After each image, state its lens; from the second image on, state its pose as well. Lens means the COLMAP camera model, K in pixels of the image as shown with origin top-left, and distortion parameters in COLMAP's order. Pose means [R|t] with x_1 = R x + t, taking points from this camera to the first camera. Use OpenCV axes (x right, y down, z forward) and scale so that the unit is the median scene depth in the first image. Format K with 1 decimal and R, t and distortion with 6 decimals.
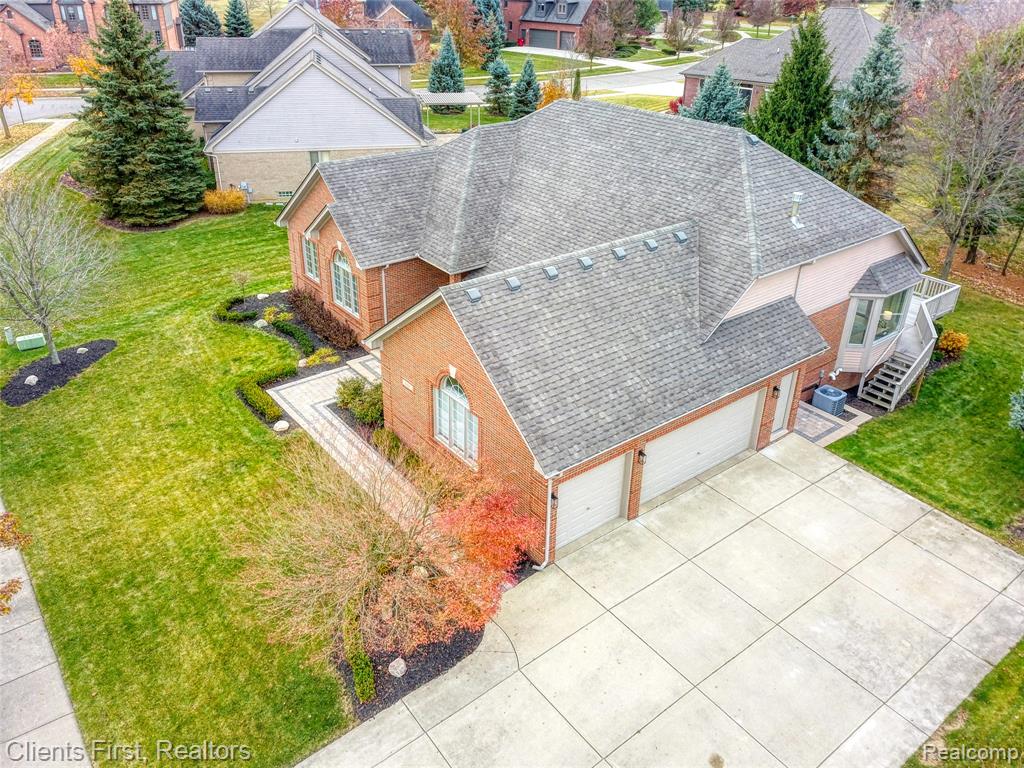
lens RADIAL K [[800.2, 0, 476.4], [0, 800.2, 338.6], [0, 0, 1]] dist [0.037179, -0.034516]
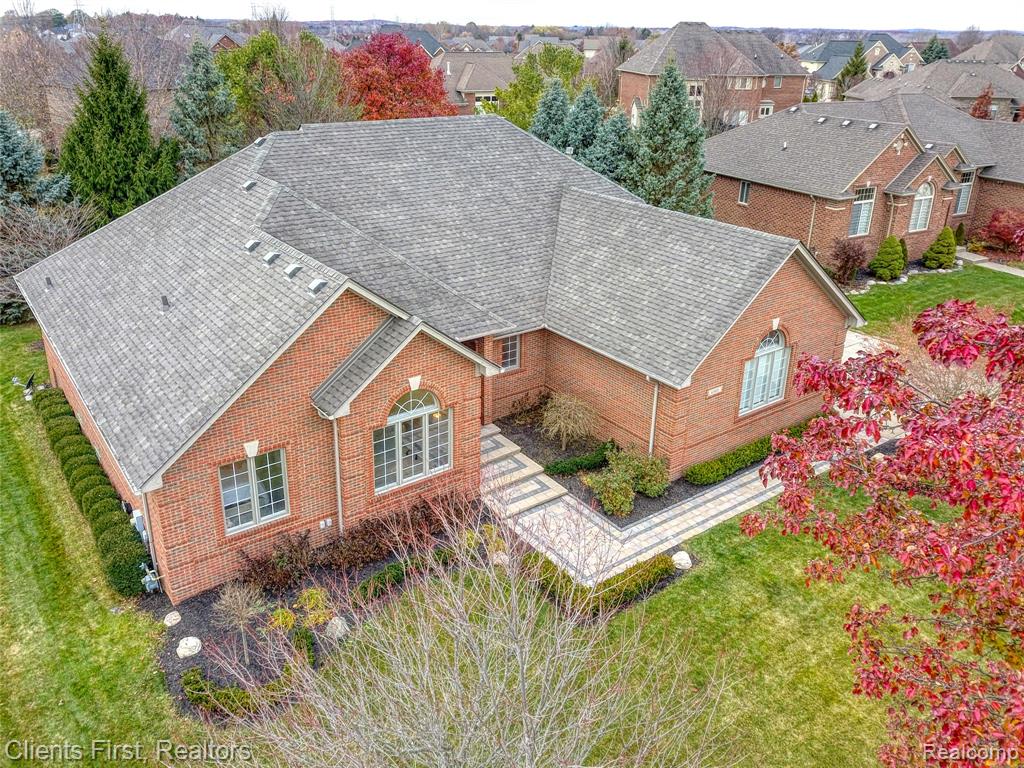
lens RADIAL K [[800.2, 0, 521.3], [0, 800.2, 341.8], [0, 0, 1]] dist [0.037179, -0.034516]
pose [[-0.014057, -0.367004, 0.930113, -0.761459], [0.419459, 0.842234, 0.338668, -0.328216], [-0.907666, 0.394905, 0.142104, 0.859127]]
